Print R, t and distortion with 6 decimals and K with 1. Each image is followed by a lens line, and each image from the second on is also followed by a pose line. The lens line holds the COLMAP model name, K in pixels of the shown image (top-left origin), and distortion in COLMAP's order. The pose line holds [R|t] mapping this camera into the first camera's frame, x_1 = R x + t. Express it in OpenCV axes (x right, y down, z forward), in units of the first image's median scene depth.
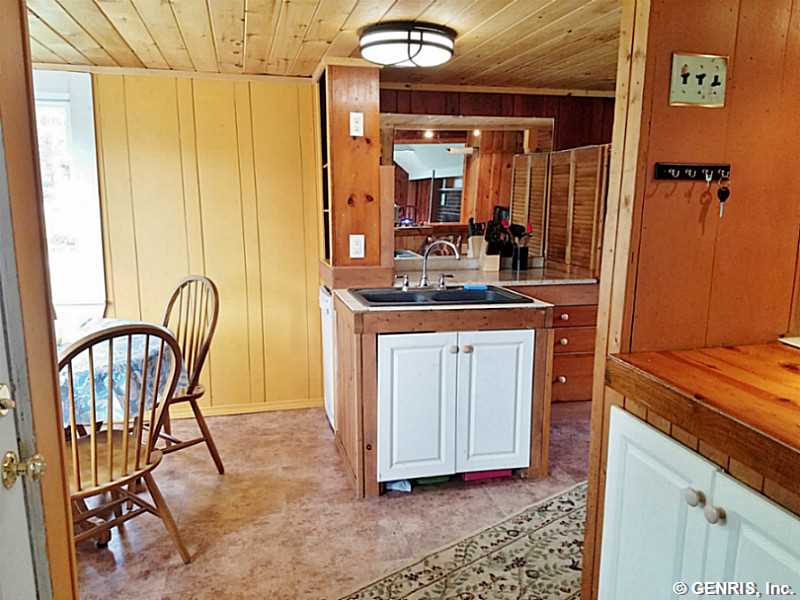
lens RADIAL K [[617.8, 0, 408.7], [0, 617.8, 300.7], [0, 0, 1]] dist [0.197143, -0.311656]
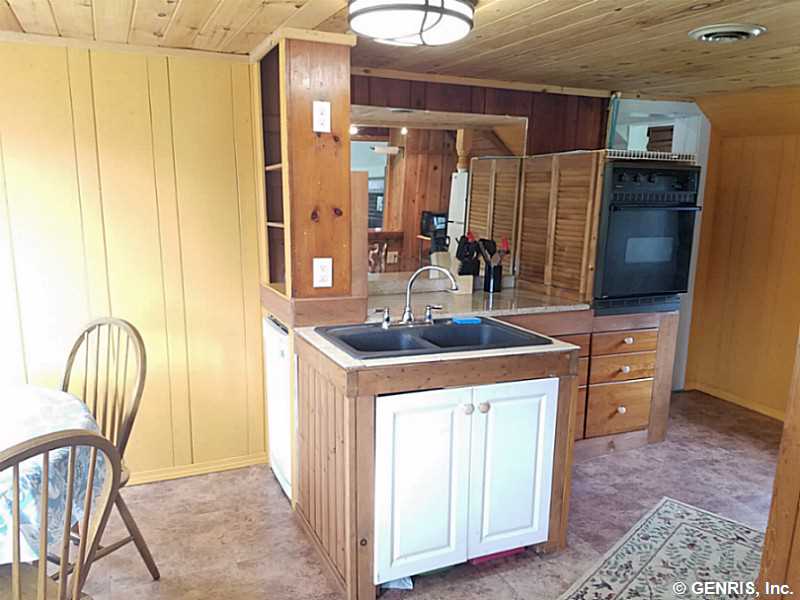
lens RADIAL K [[616.5, 0, 400.0], [0, 616.5, 316.1], [0, 0, 1]] dist [0.188640, -0.354389]
pose [[0.984759, -0.023133, 0.172380, -0.123008], [0.017986, 0.999346, 0.031364, -0.055034], [-0.172993, -0.027786, 0.984531, 0.202001]]
